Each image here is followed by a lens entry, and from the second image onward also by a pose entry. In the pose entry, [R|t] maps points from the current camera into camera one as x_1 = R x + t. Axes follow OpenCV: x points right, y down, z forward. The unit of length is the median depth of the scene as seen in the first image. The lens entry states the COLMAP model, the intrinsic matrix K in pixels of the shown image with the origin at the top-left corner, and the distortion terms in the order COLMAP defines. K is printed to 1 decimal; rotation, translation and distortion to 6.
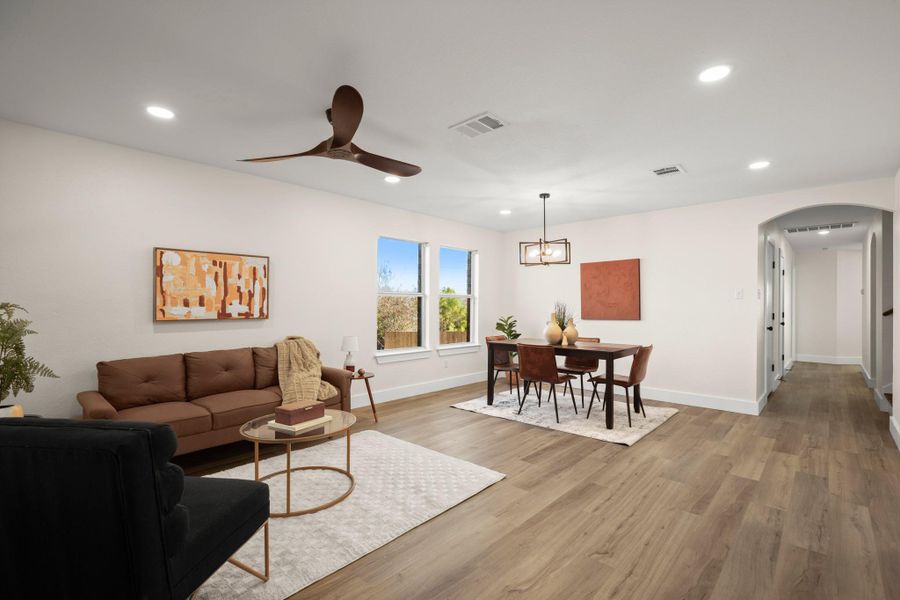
lens RADIAL K [[410.1, 0, 453.5], [0, 410.1, 301.6], [0, 0, 1]] dist [0.008762, -0.000220]
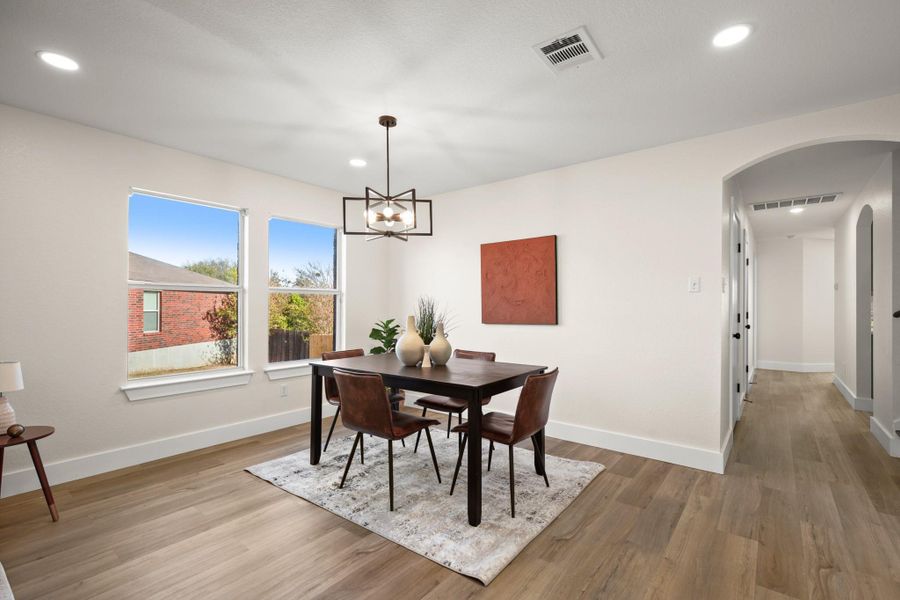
lens RADIAL K [[410.1, 0, 453.4], [0, 410.1, 302.0], [0, 0, 1]] dist [0.008762, -0.000220]
pose [[0.997105, -0.002310, 0.076003, 0.301918], [0.002181, 0.999996, 0.001783, 0.007028], [-0.076007, -0.001612, 0.997106, 0.435309]]
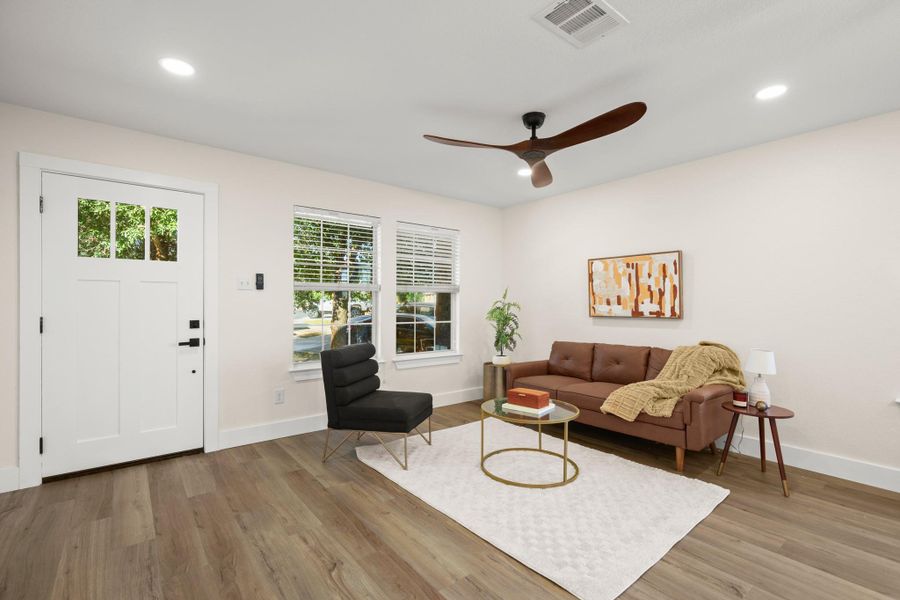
lens RADIAL K [[410.1, 0, 458.8], [0, 410.1, 303.5], [0, 0, 1]] dist [0.008762, -0.000220]
pose [[-0.134758, 0.004624, -0.990868, 0.496219], [0.011469, 0.999929, 0.003106, -0.000806], [0.990812, -0.010946, -0.134801, 0.618024]]
